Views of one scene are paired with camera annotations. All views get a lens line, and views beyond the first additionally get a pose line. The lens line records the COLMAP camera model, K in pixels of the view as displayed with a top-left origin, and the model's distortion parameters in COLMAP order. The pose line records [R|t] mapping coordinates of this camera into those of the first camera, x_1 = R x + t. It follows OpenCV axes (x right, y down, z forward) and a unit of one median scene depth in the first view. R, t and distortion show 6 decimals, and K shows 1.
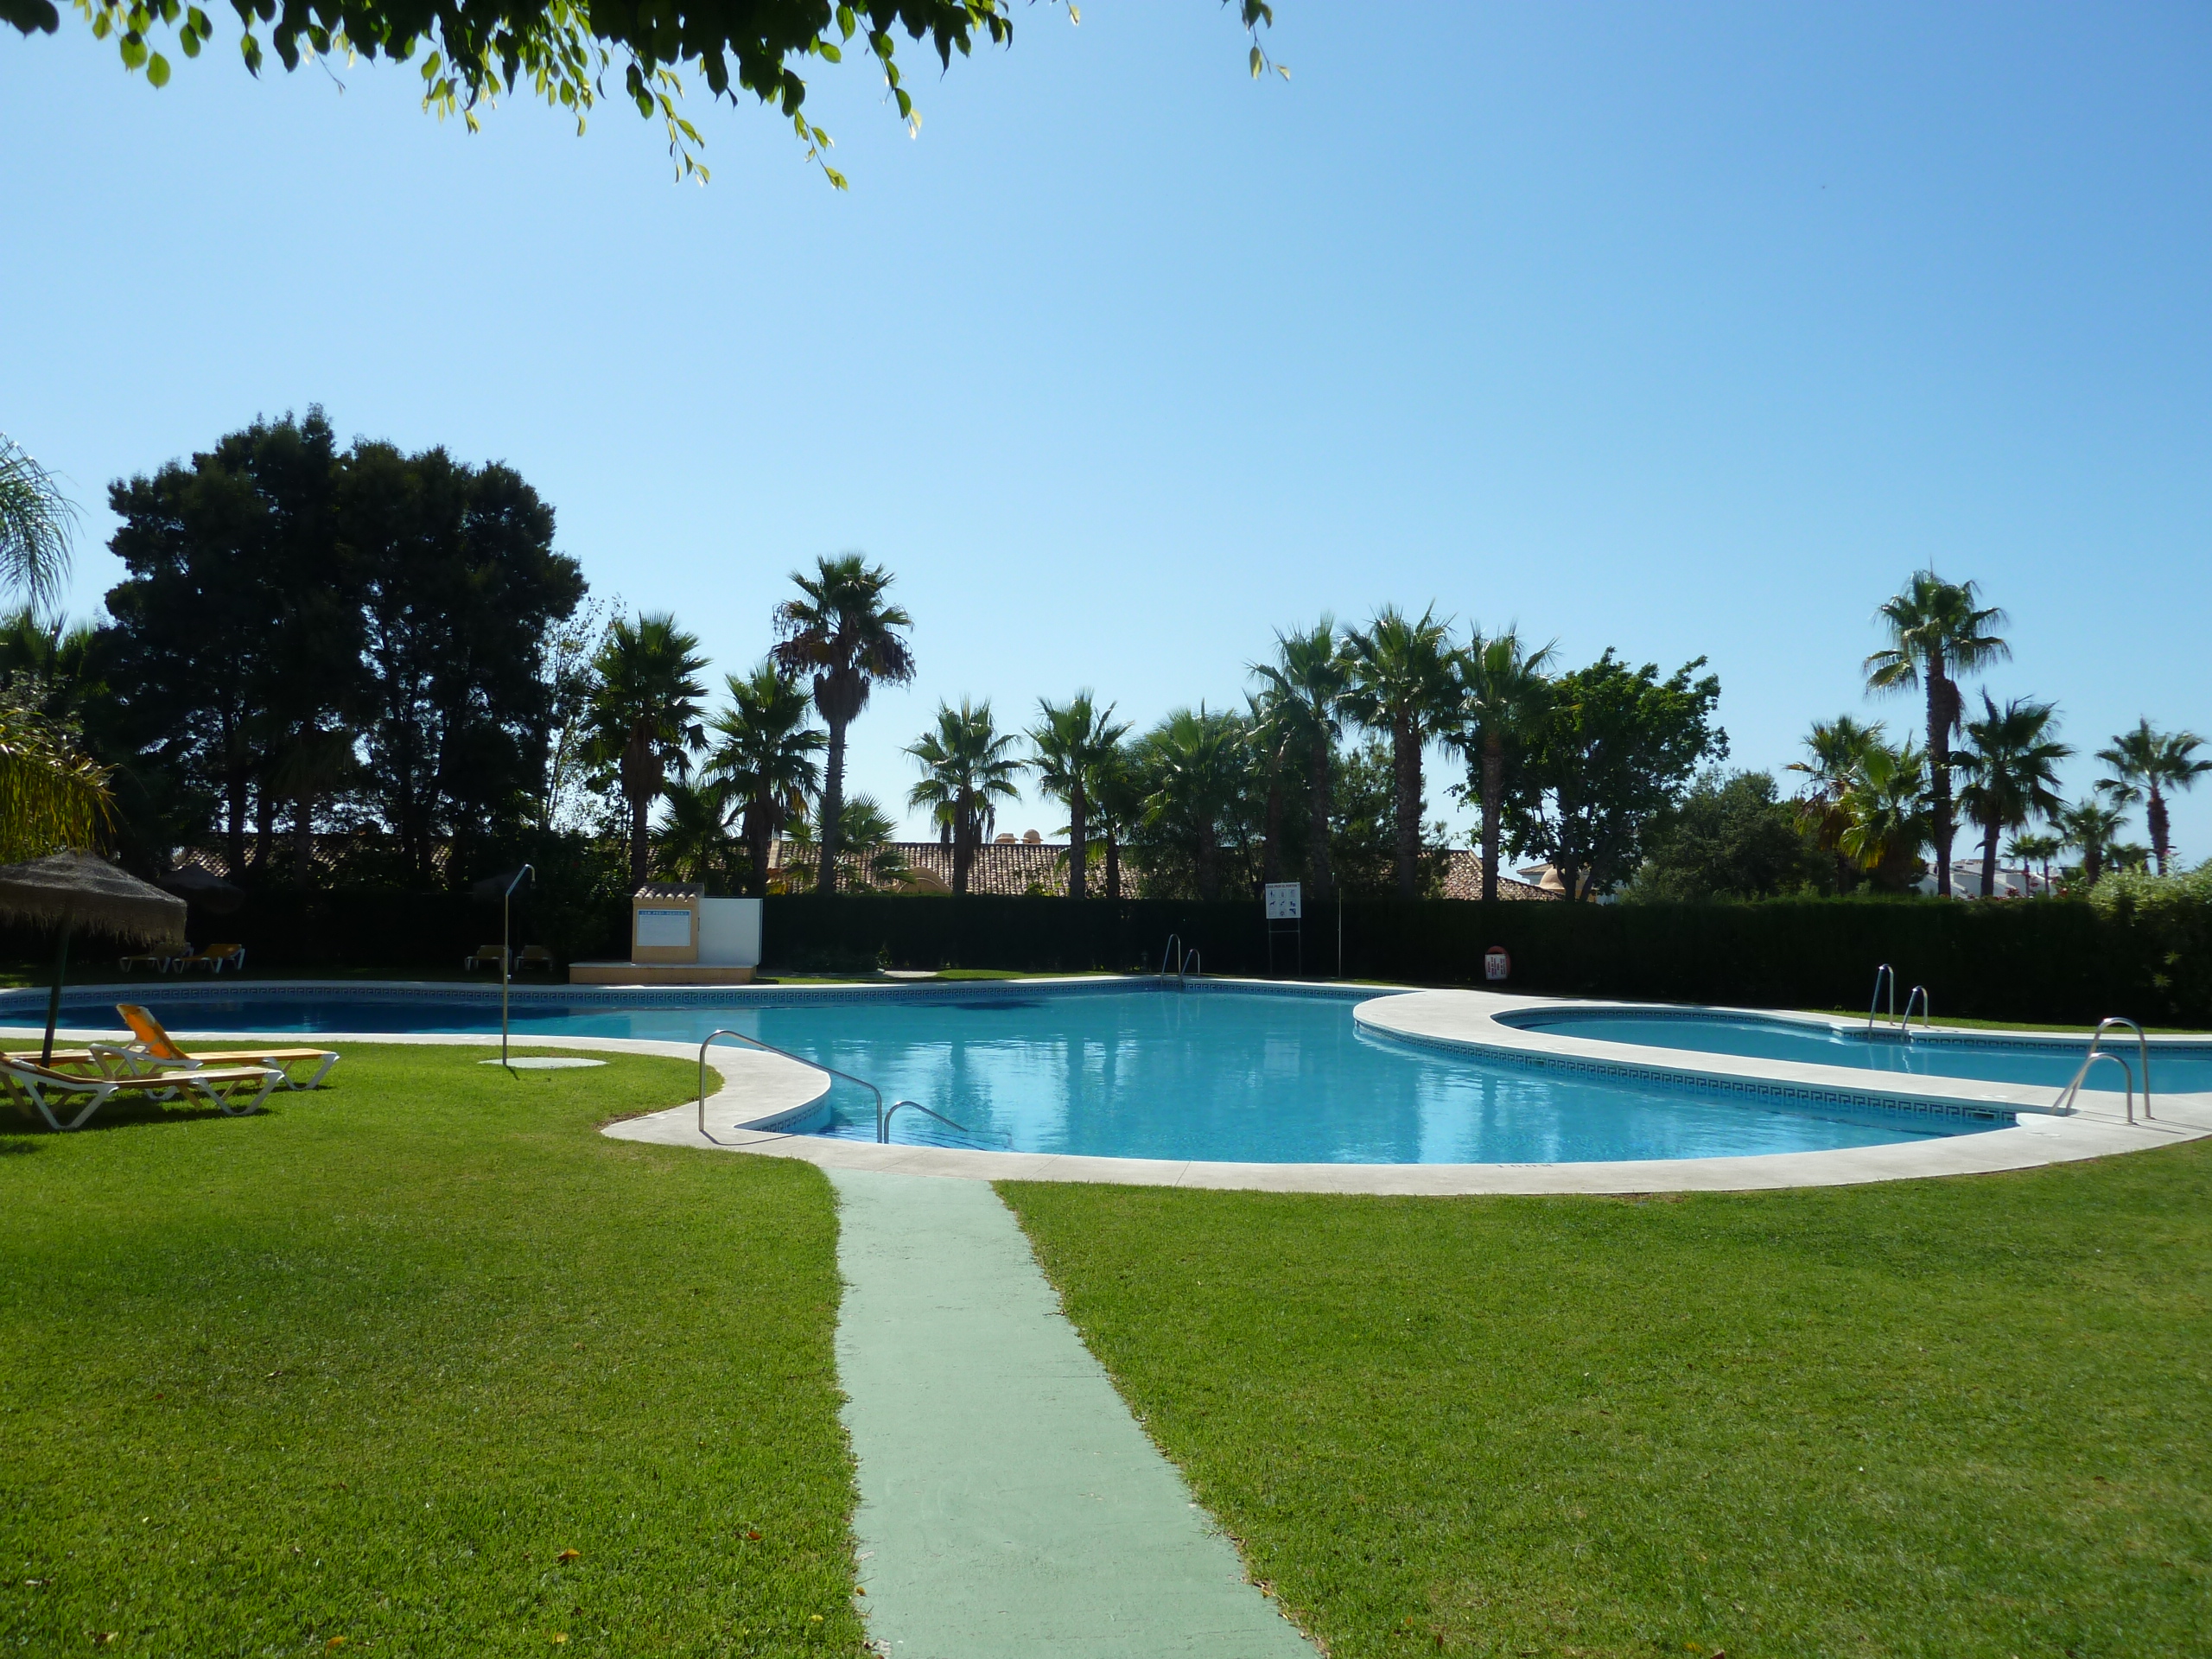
lens RADIAL K [[1729.9, 0, 1106.0], [0, 1729.9, 829.5], [0, 0, 1]] dist [-0.016597, -0.005818]
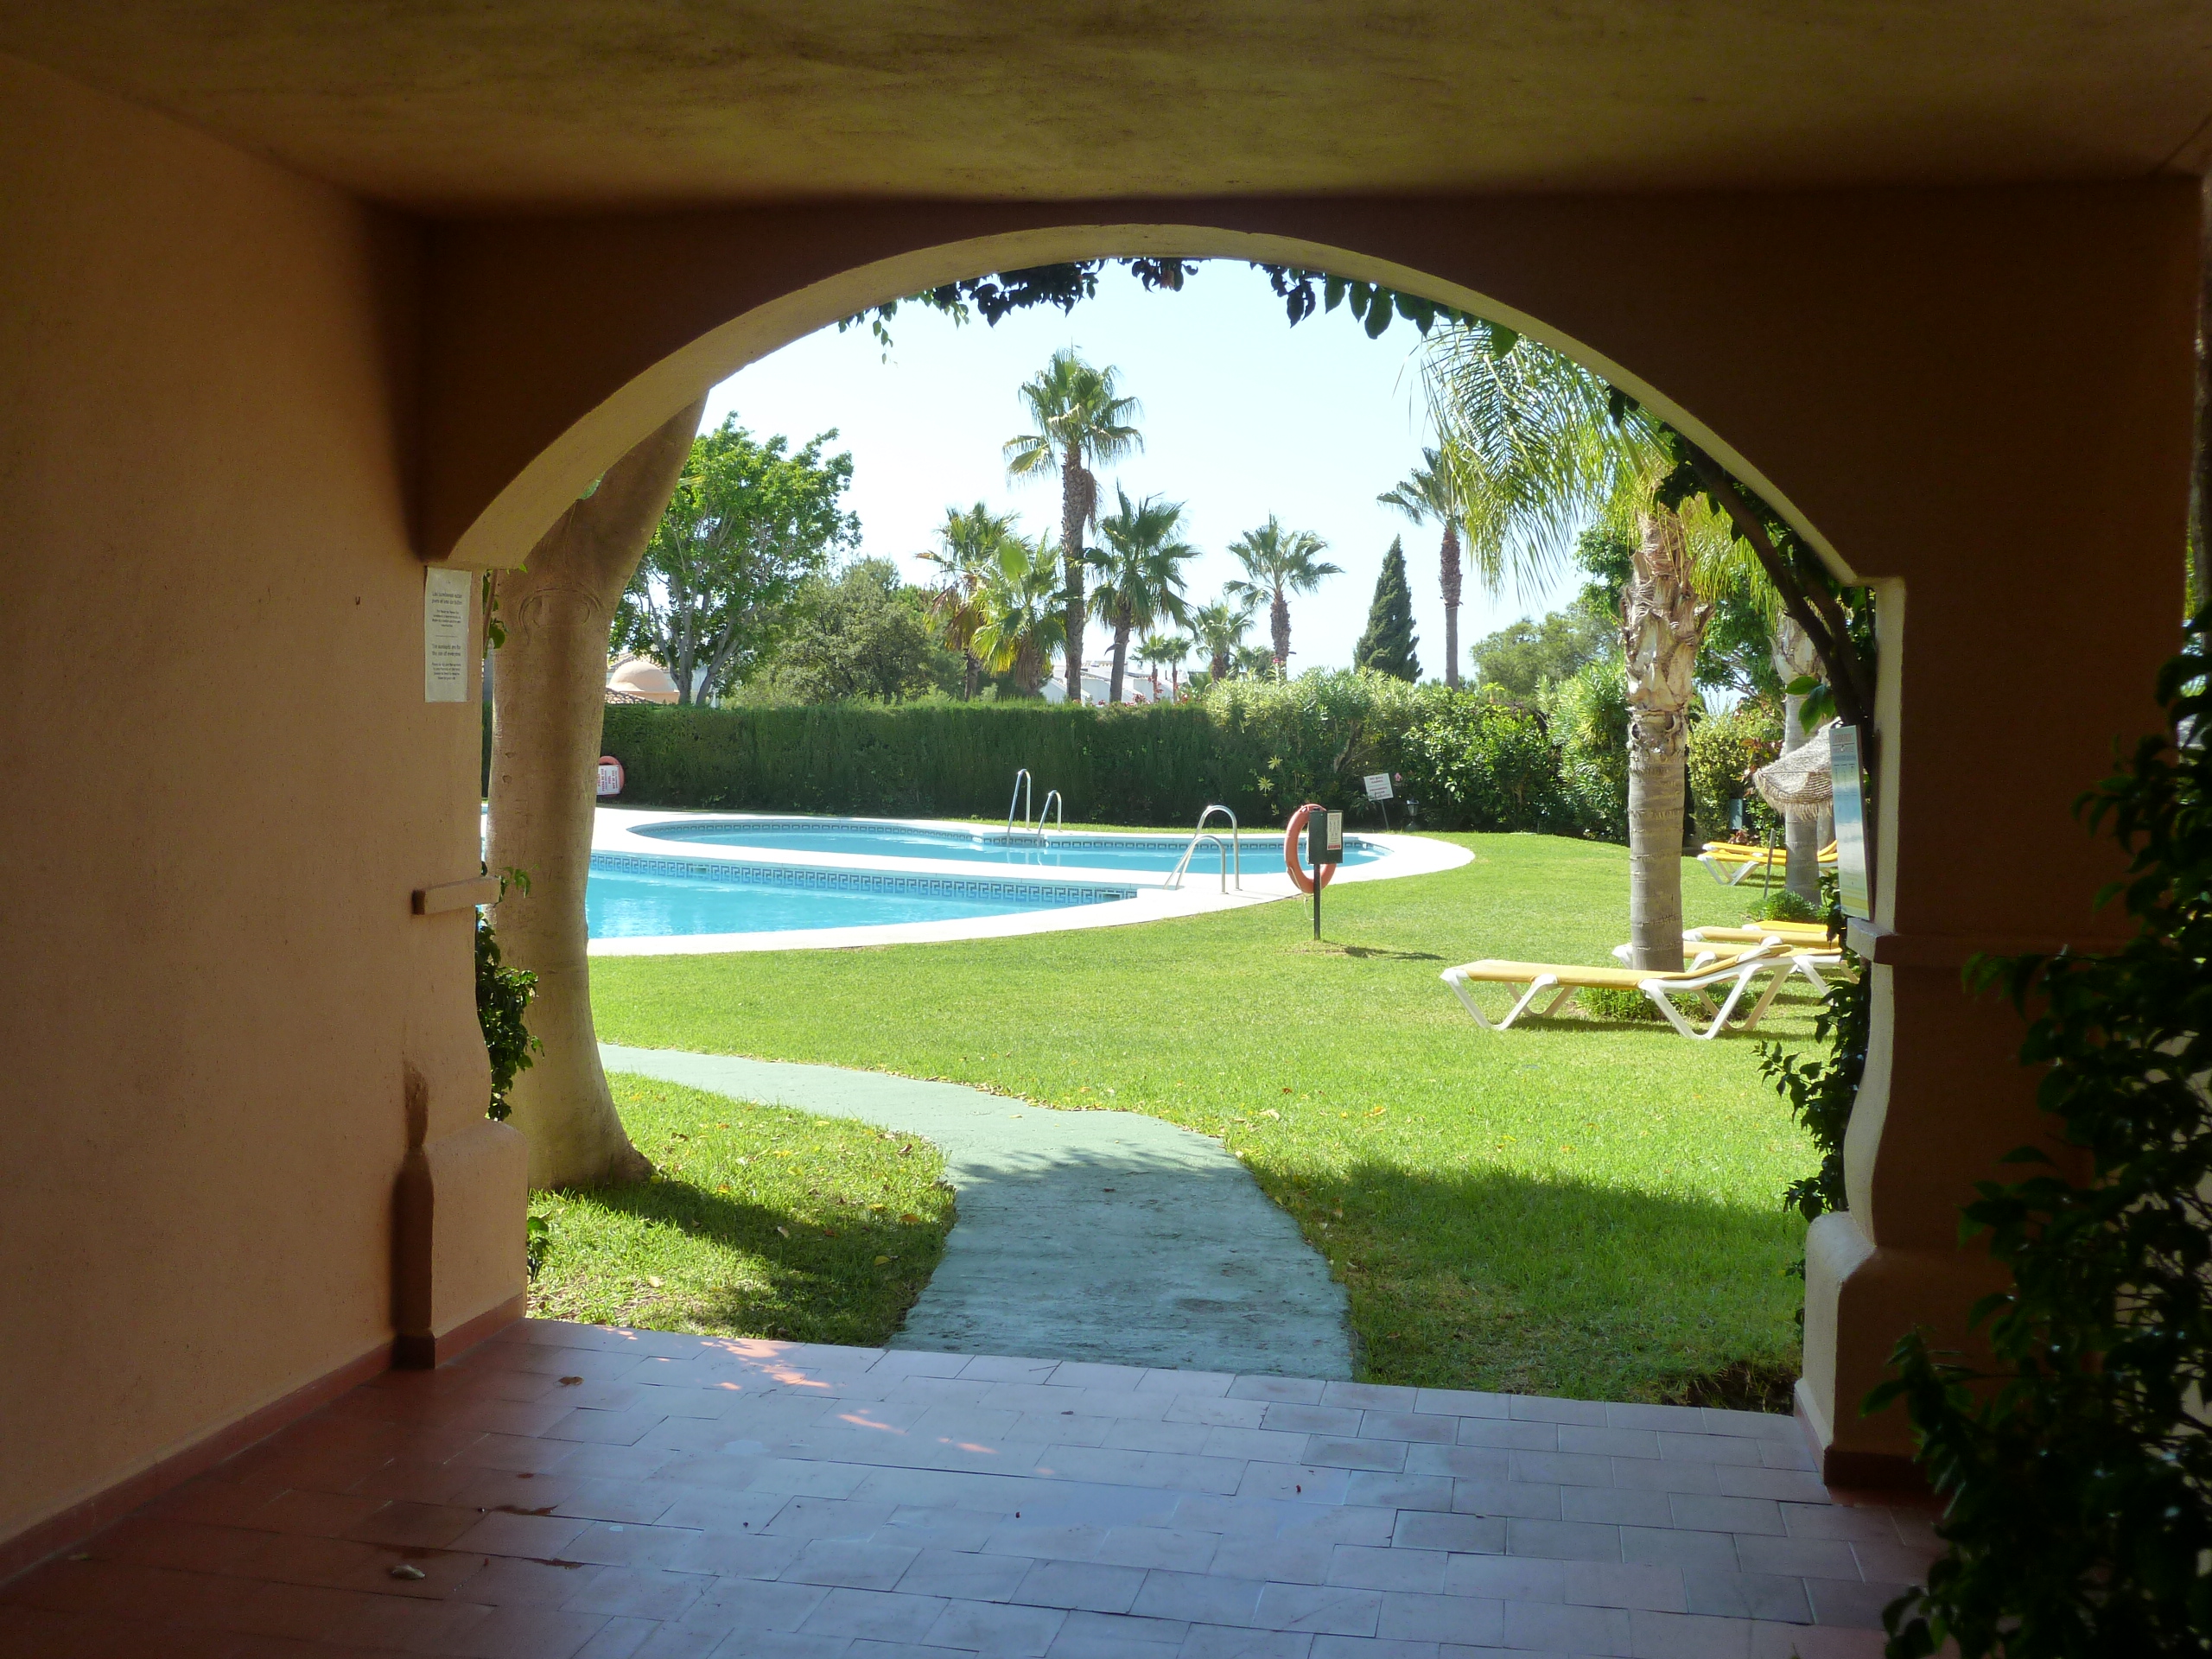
lens RADIAL K [[2255.7, 0, 1106.0], [0, 2255.7, 829.5], [0, 0, 1]] dist [-0.001896, -0.000944]
pose [[0.891713, -0.017777, 0.452252, -0.054749], [-0.025786, 0.995610, 0.089978, -0.003396], [-0.451866, -0.091897, 0.887340, -0.103941]]
